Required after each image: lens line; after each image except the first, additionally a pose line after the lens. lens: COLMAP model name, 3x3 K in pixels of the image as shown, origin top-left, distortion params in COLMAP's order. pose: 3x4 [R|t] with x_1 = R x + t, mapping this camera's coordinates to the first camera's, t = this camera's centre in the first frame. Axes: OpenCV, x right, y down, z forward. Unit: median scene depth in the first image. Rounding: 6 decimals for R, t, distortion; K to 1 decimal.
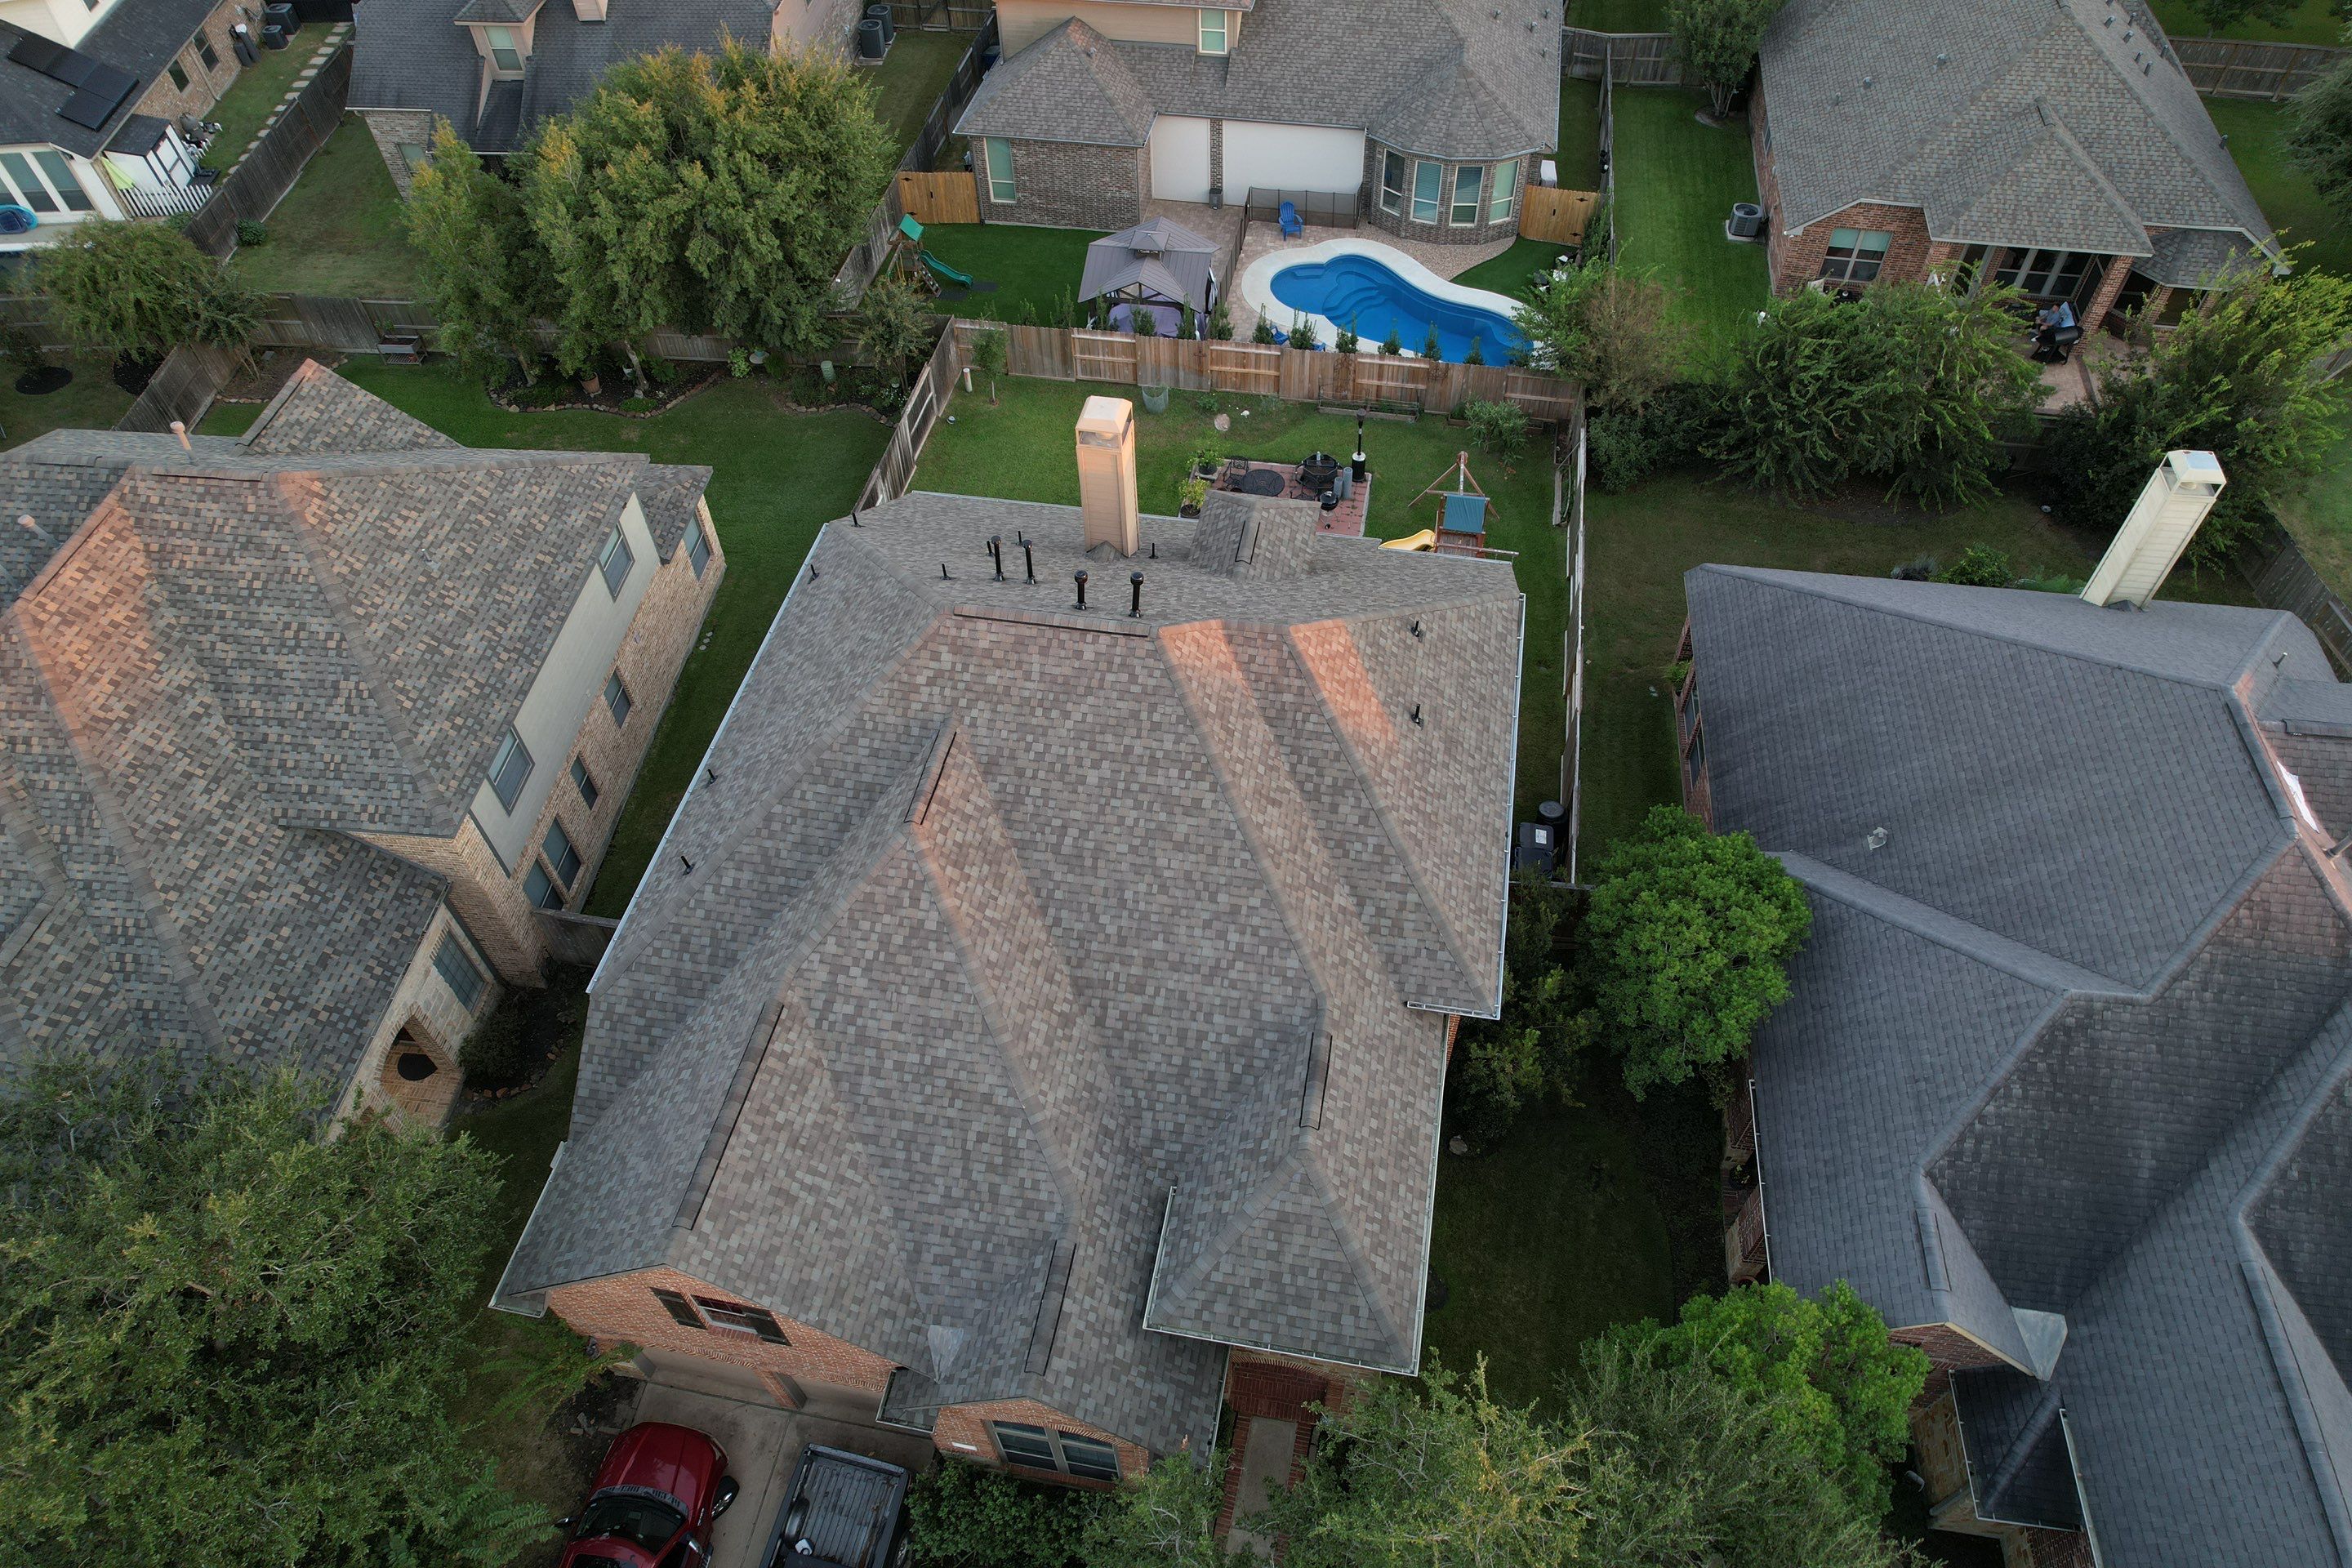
lens RADIAL K [[1493.3, 0, 1185.4], [0, 1493.3, 782.5], [0, 0, 1]] dist [-0.078518, 0.069638]
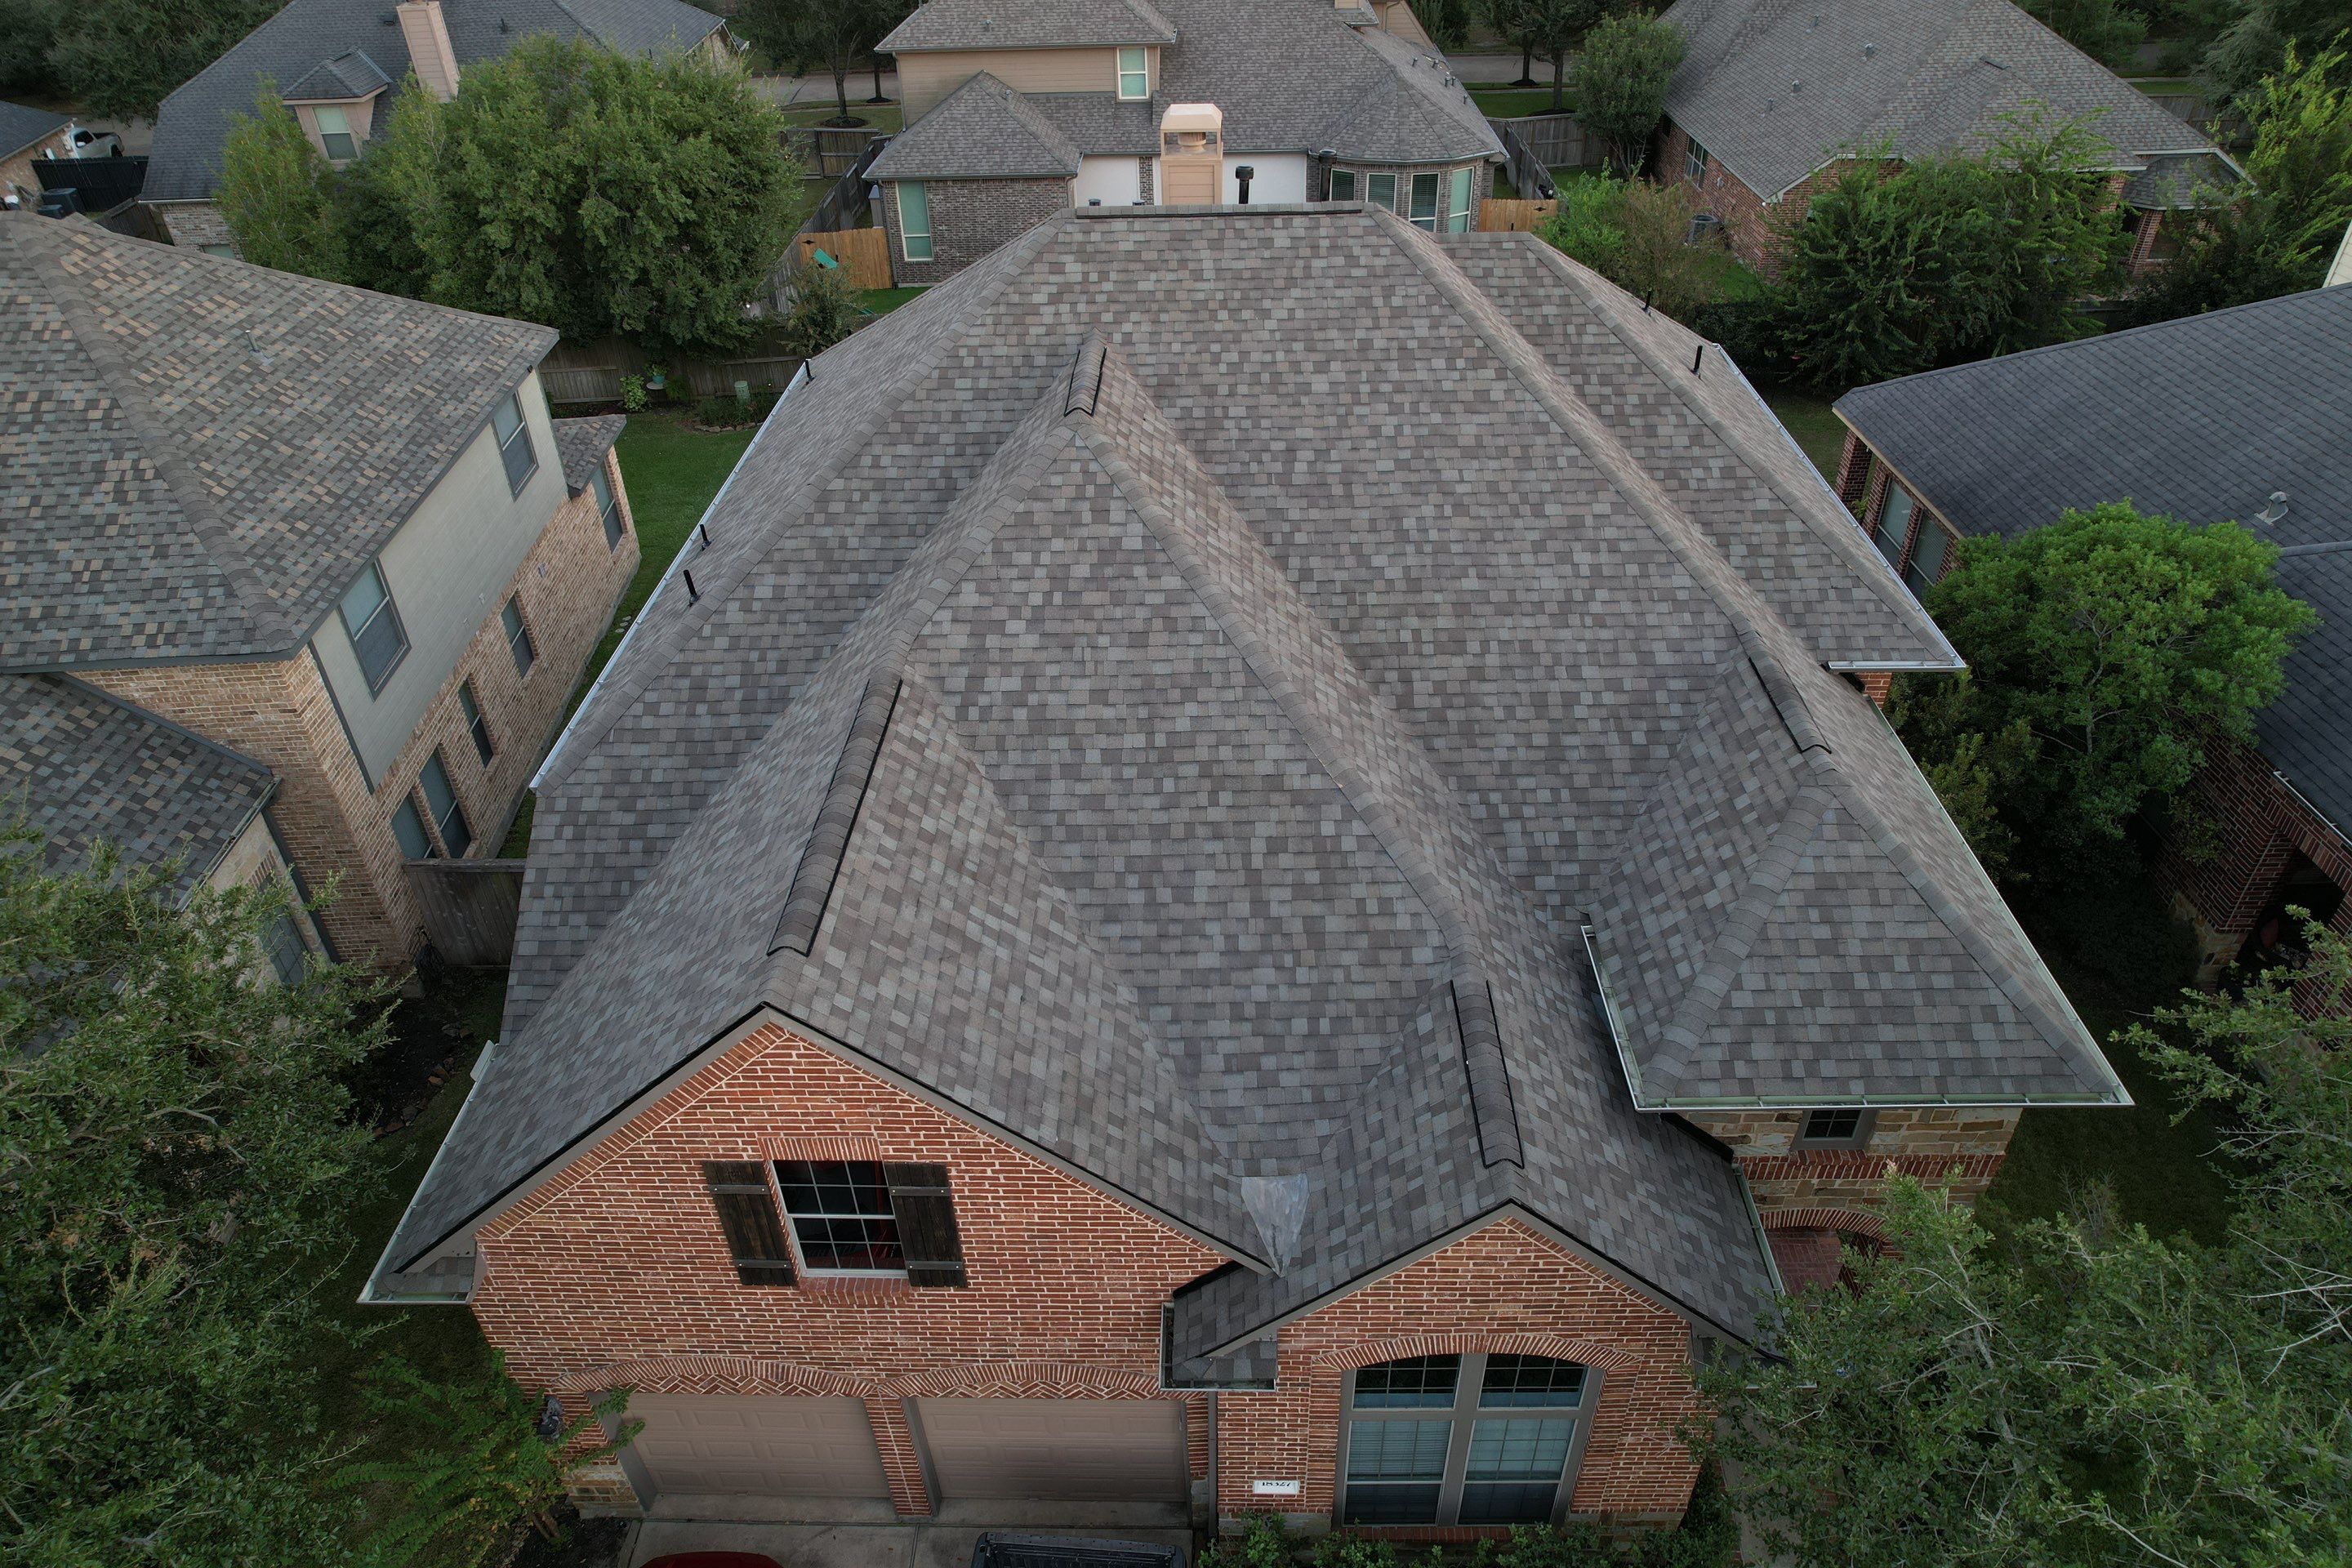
lens RADIAL K [[1493.3, 0, 1187.9], [0, 1493.3, 789.0], [0, 0, 1]] dist [-0.078518, 0.069638]
pose [[0.986923, -0.097490, 0.128373, -0.219724], [0.126627, 0.961684, -0.243164, 0.320172], [-0.099748, 0.256240, 0.961453, 0.400551]]
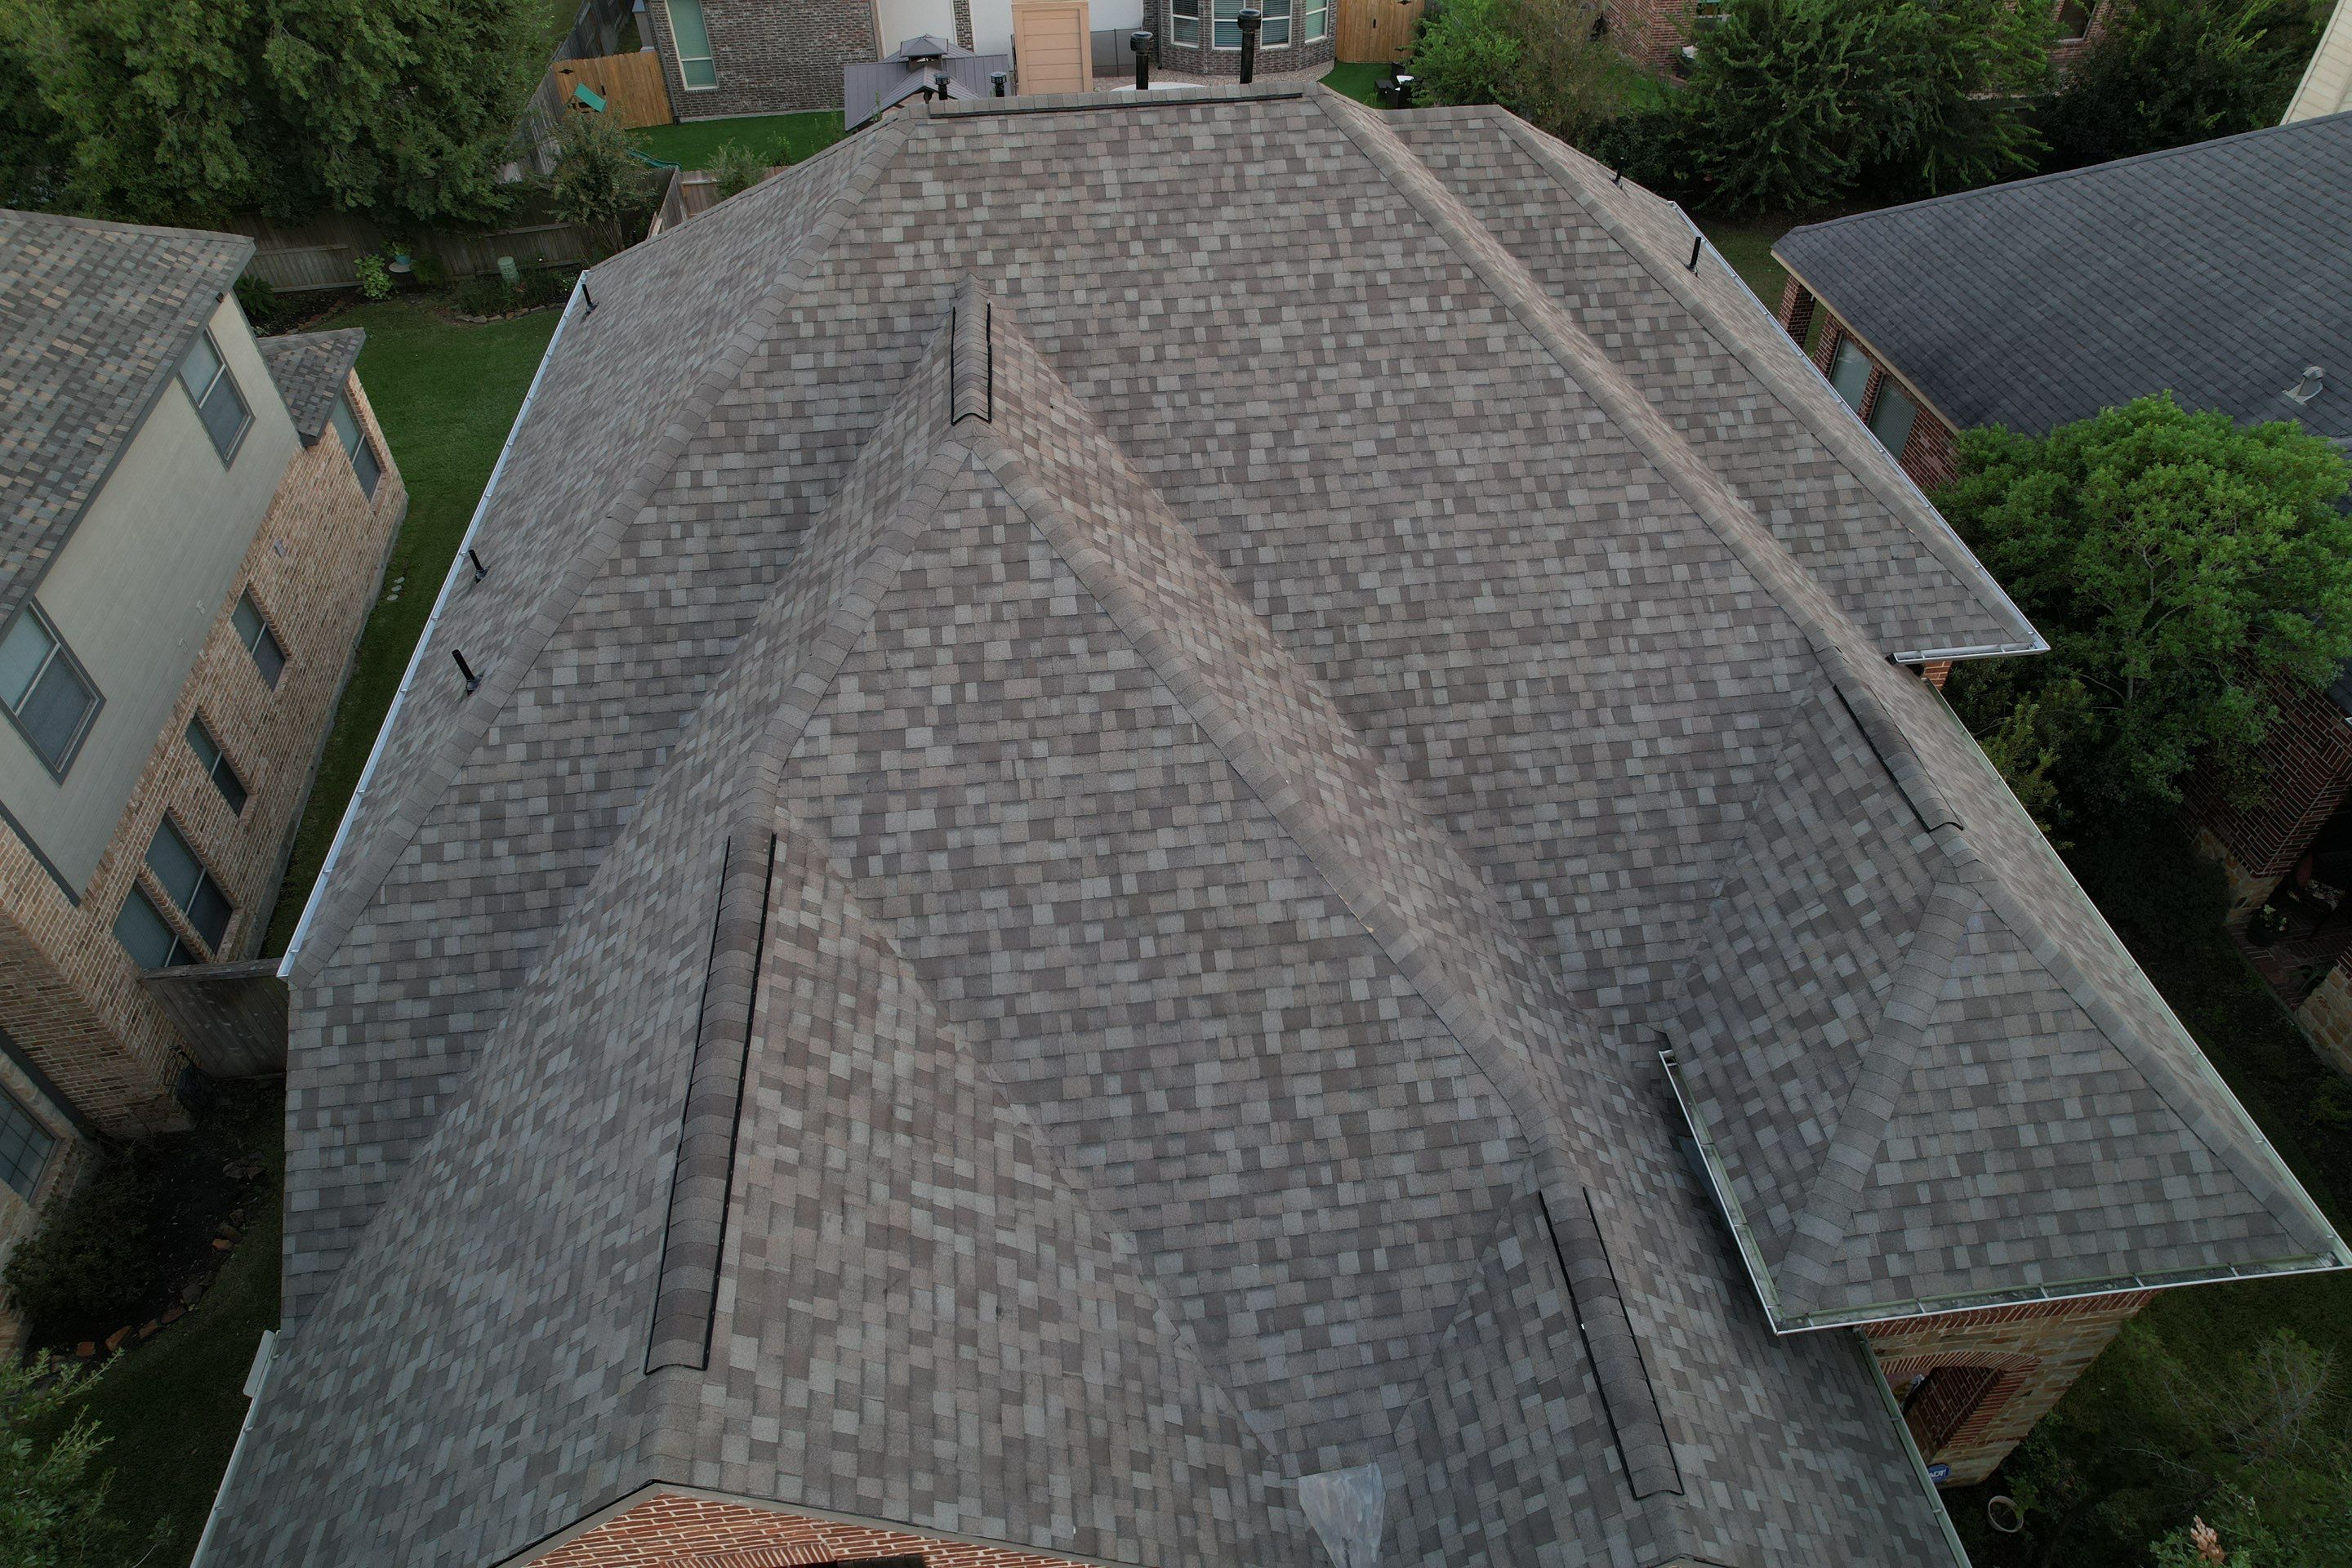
lens RADIAL K [[1493.3, 0, 1189.2], [0, 1493.3, 787.2], [0, 0, 1]] dist [-0.078518, 0.069638]
pose [[0.958381, -0.193119, 0.210264, -0.223718], [0.216556, 0.971675, -0.094614, 0.187204], [-0.186037, 0.136211, 0.973055, 0.511370]]
